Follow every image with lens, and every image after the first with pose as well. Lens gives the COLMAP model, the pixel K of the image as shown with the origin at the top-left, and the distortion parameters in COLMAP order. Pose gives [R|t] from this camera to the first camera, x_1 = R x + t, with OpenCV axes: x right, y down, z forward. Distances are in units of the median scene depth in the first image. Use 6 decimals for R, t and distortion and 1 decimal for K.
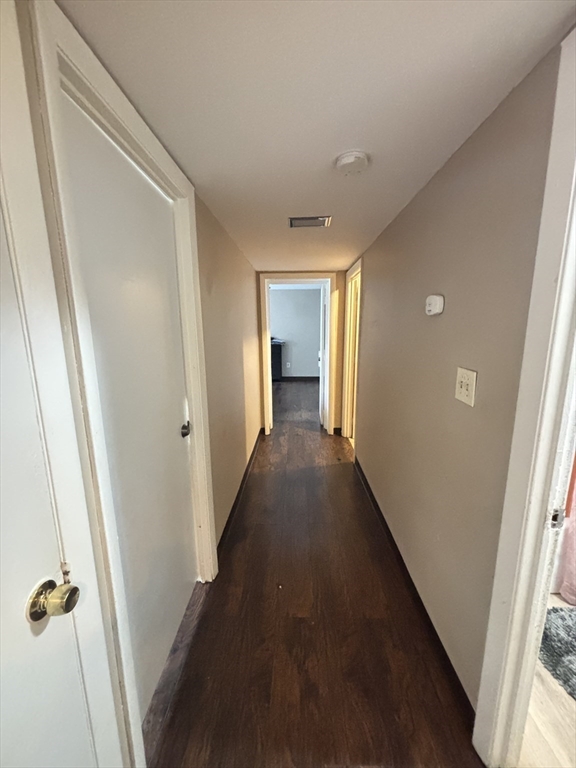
lens RADIAL K [[304.9, 0, 288.0], [0, 304.9, 384.0], [0, 0, 1]] dist [0.000968, 0.000071]
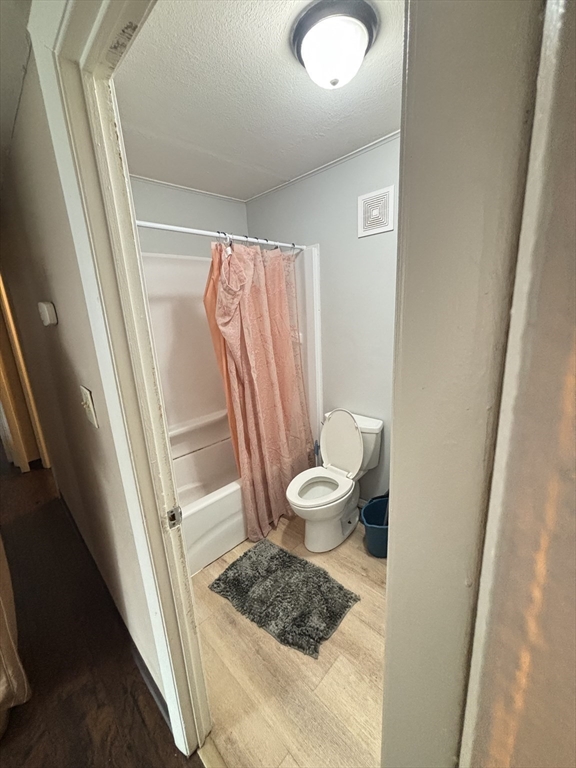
lens RADIAL K [[304.9, 0, 288.0], [0, 304.9, 384.0], [0, 0, 1]] dist [0.000968, 0.000071]
pose [[0.695610, -0.197154, 0.690838, 0.298830], [0.175074, 0.979137, 0.103146, -0.036828], [-0.696761, 0.049199, 0.715614, -0.044004]]
